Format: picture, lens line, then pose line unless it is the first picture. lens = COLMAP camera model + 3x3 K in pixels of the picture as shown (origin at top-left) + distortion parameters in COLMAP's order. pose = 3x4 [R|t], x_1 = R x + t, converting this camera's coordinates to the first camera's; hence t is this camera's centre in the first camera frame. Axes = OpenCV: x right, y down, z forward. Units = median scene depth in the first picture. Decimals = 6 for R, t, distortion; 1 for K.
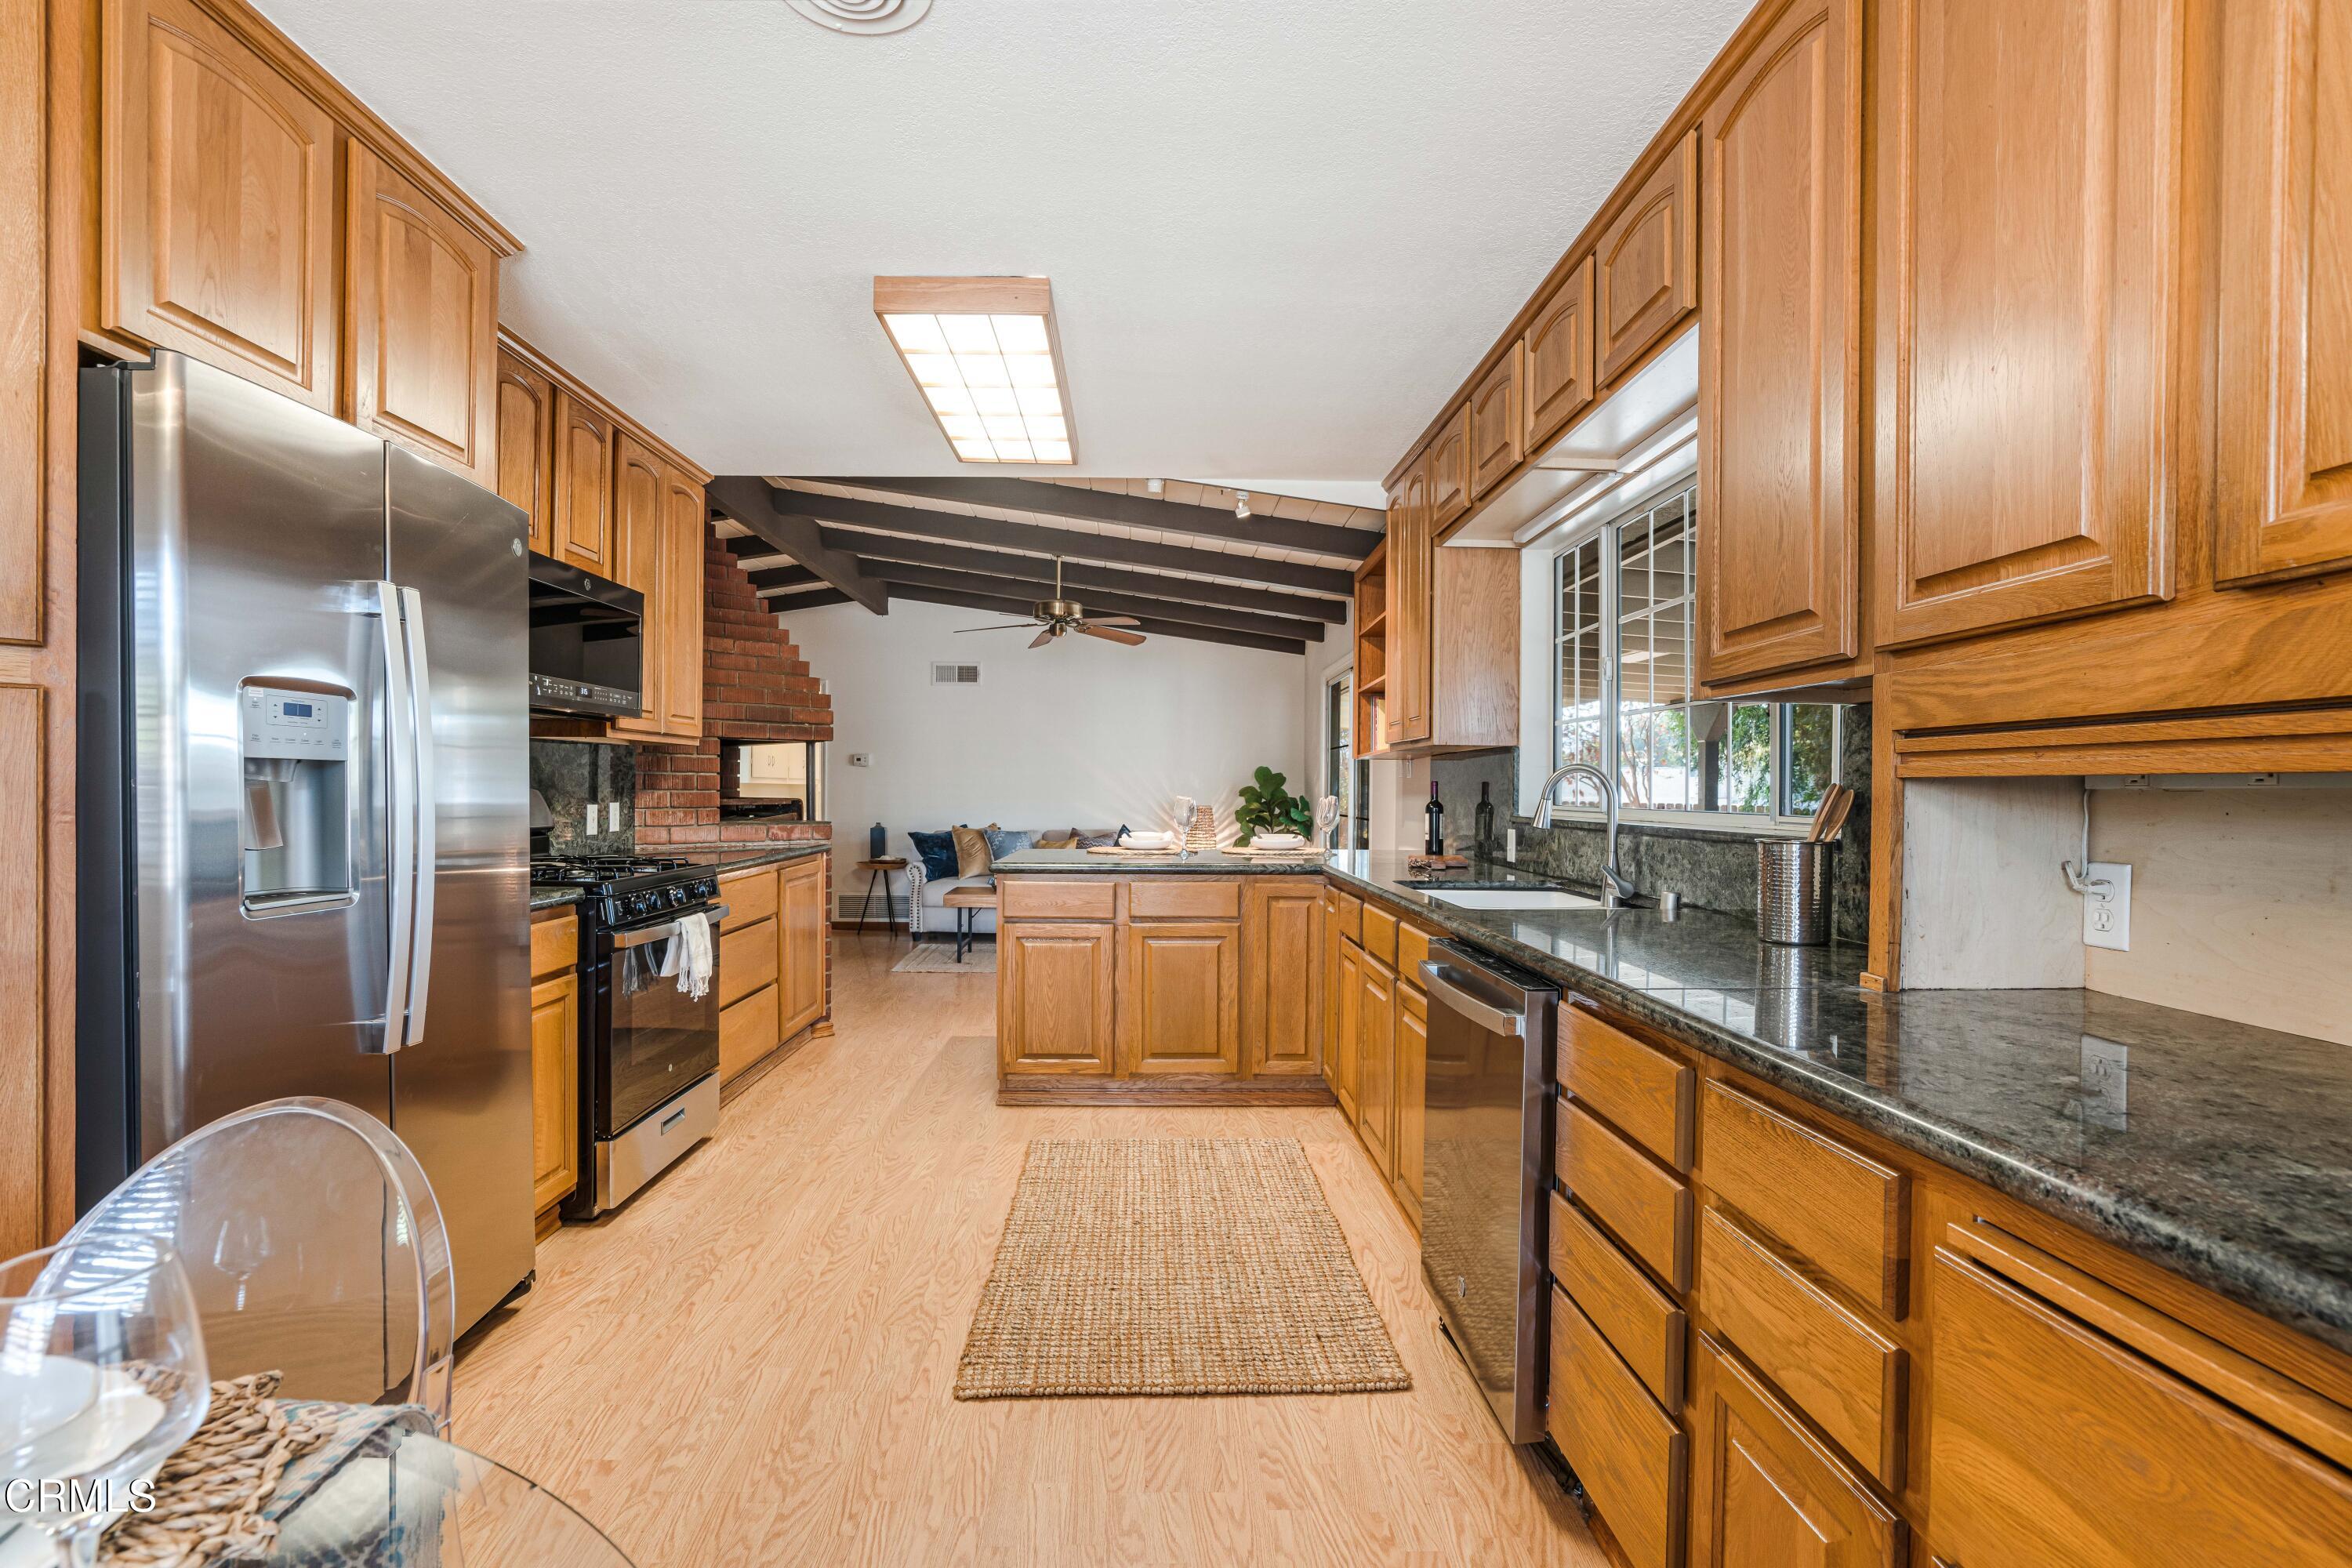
lens RADIAL K [[1098.6, 0, 1154.3], [0, 1098.6, 792.4], [0, 0, 1]] dist [-0.019638, 0.017722]
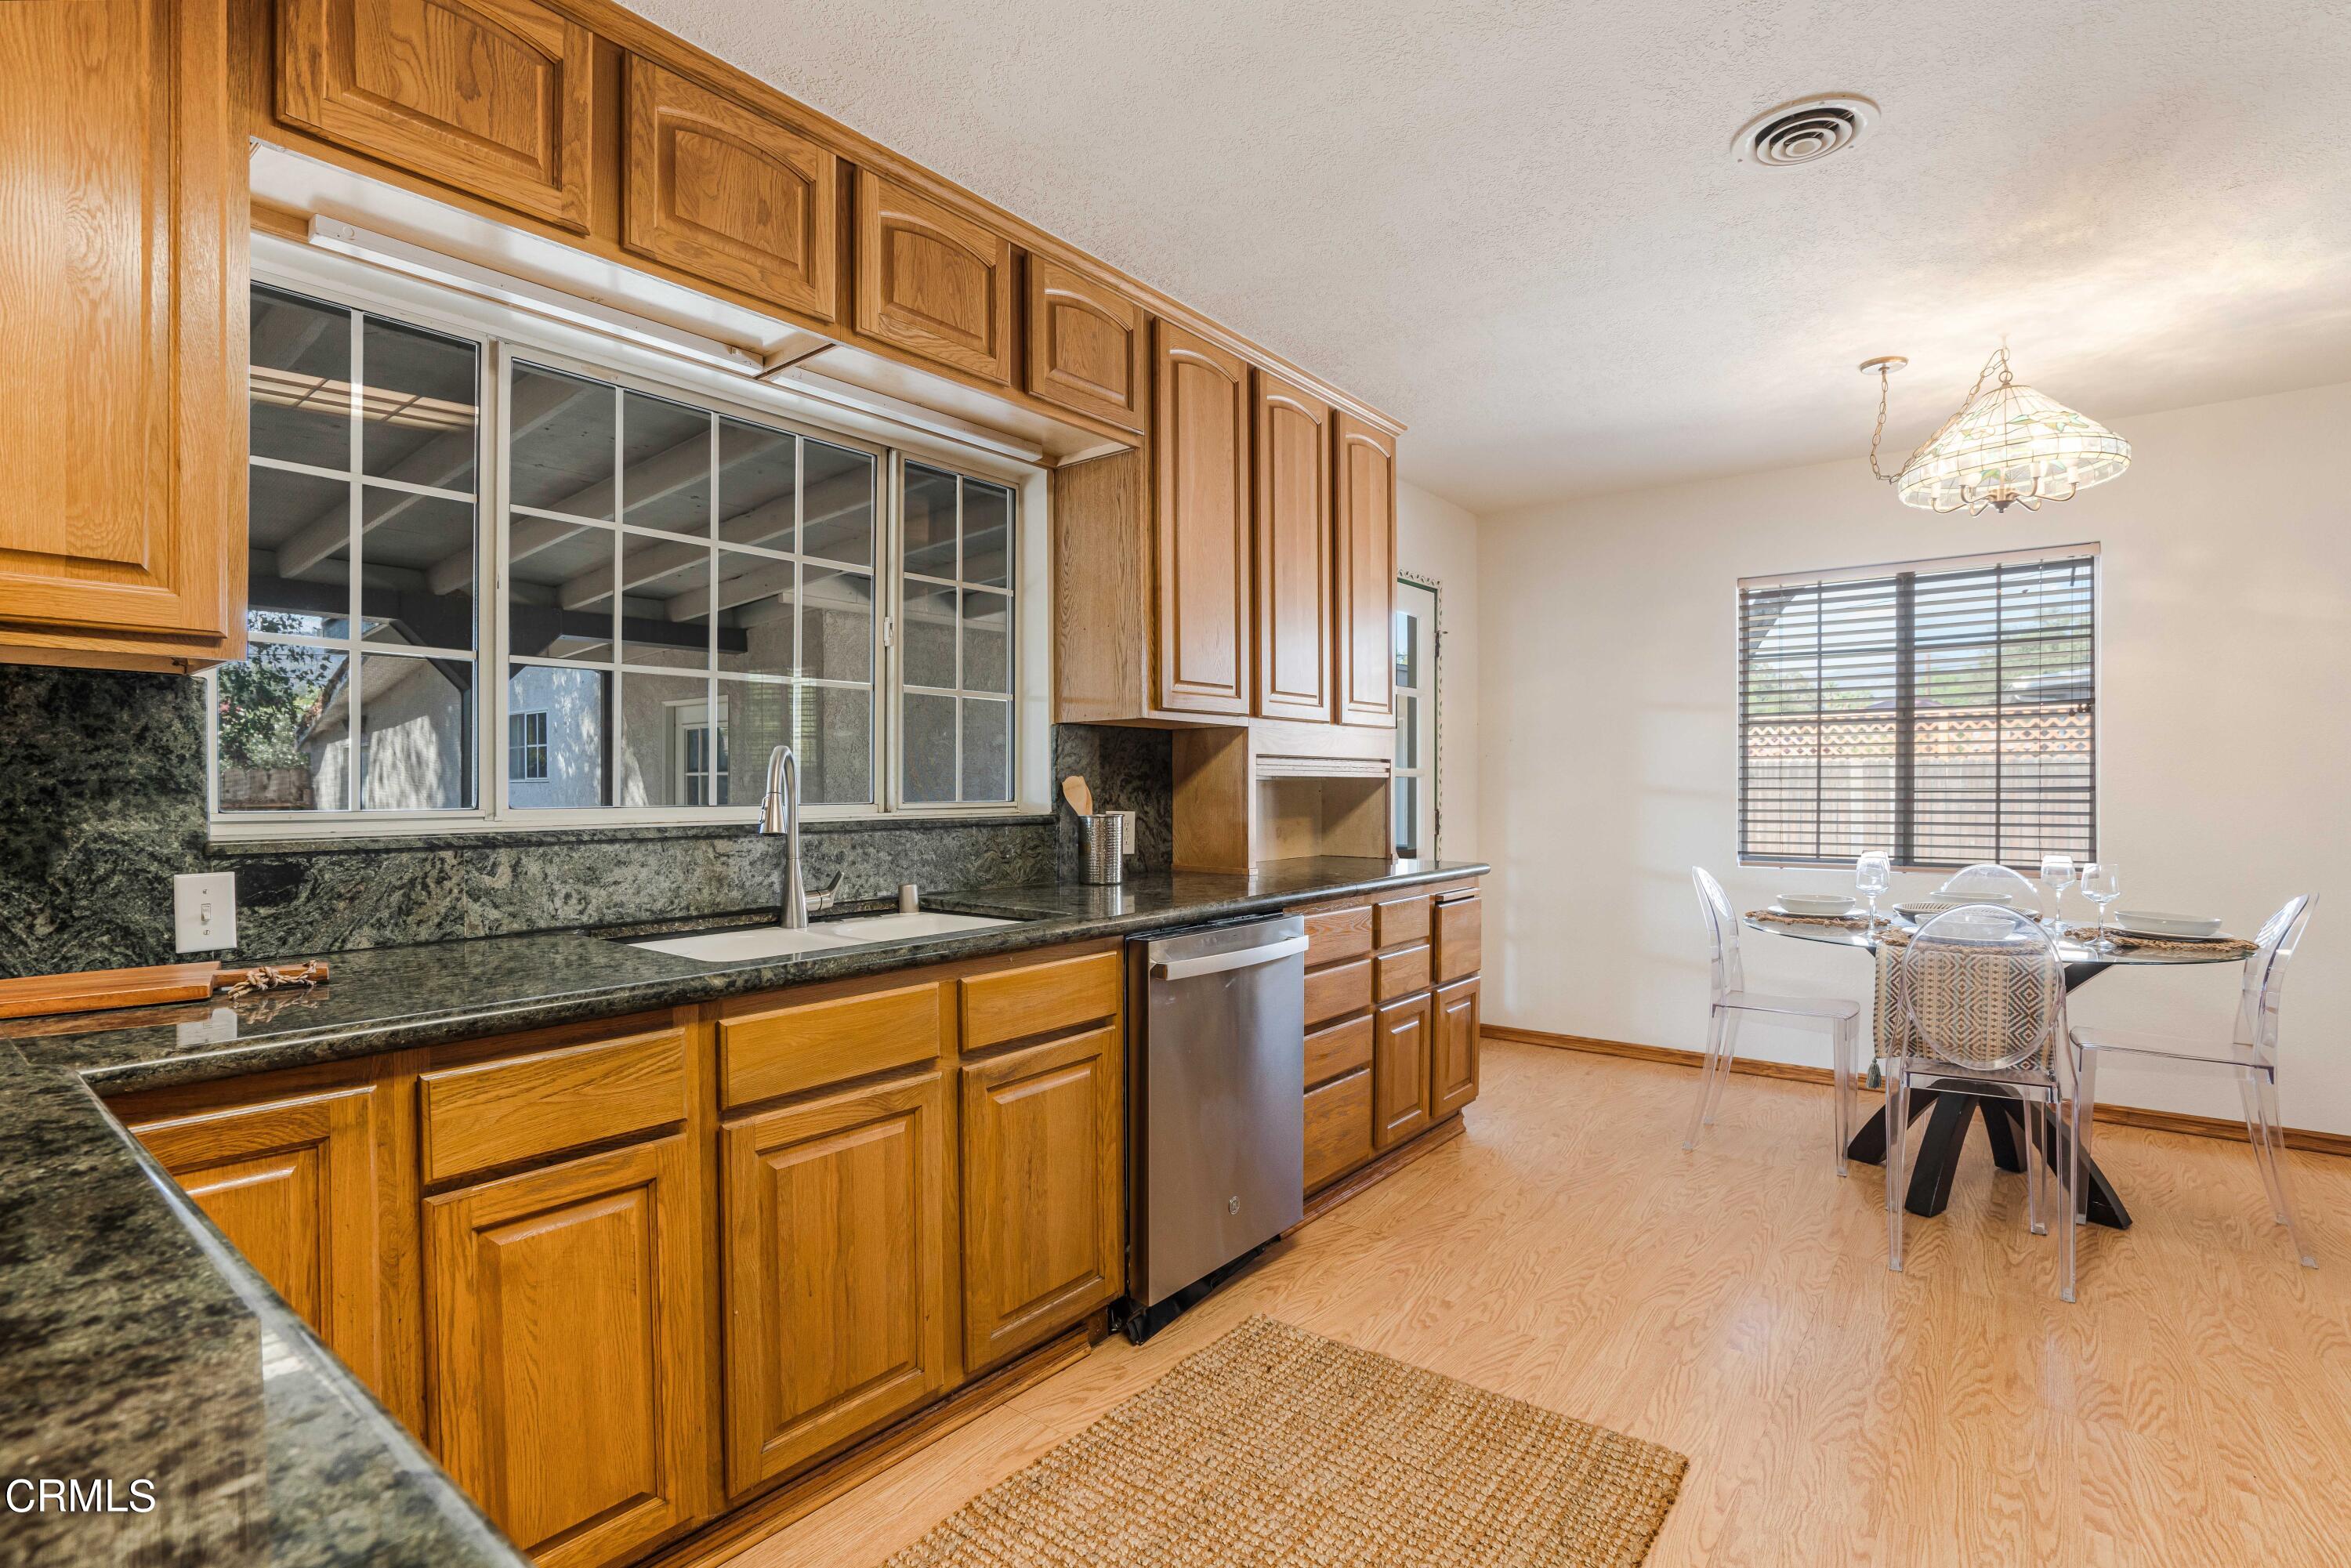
lens RADIAL K [[1103.4, 0, 1165.1], [0, 1103.4, 782.2], [0, 0, 1]] dist [-0.044218, 0.017253]
pose [[-0.774516, -0.007193, 0.632513, -0.212145], [-0.003531, 0.999969, 0.007048, -0.005737], [-0.632545, 0.003226, -0.774517, 1.026577]]
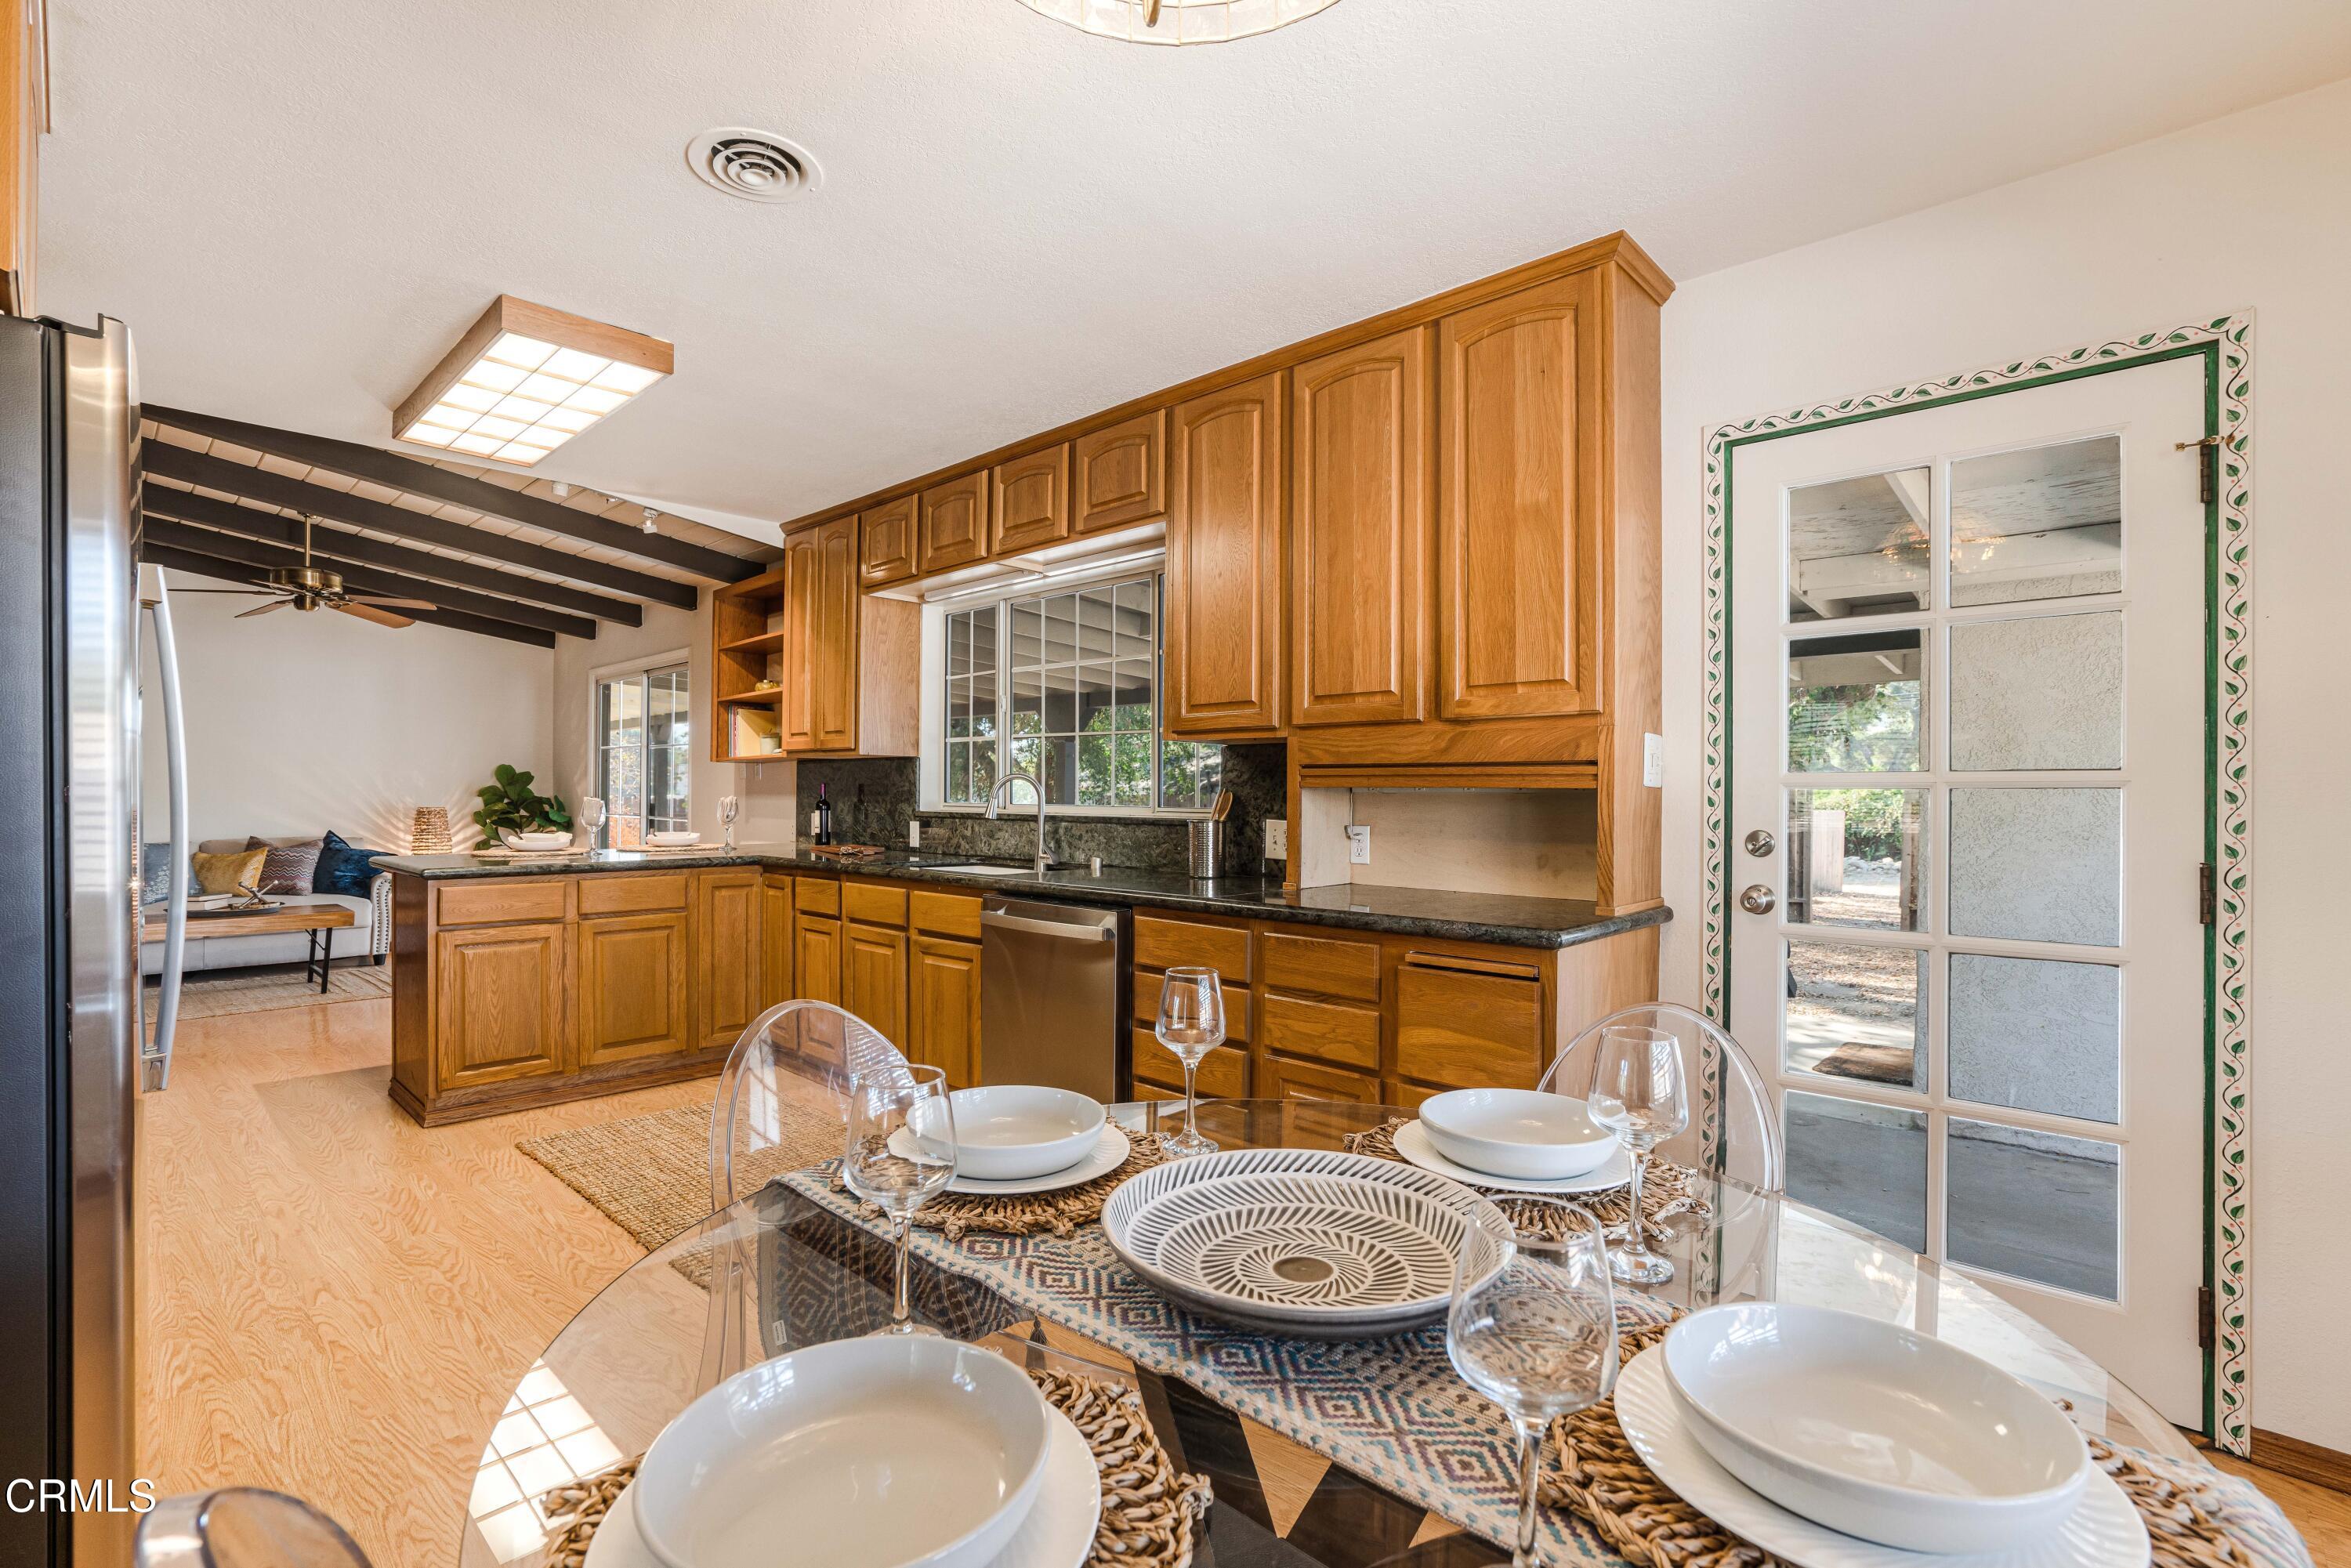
lens RADIAL K [[1103.4, 0, 1165.1], [0, 1103.4, 782.2], [0, 0, 1]] dist [-0.044218, 0.017253]
pose [[0.702571, 0.003008, 0.711607, -0.363648], [0.001641, 0.999982, -0.005847, -0.004208], [-0.711612, 0.005276, 0.702553, -0.107600]]
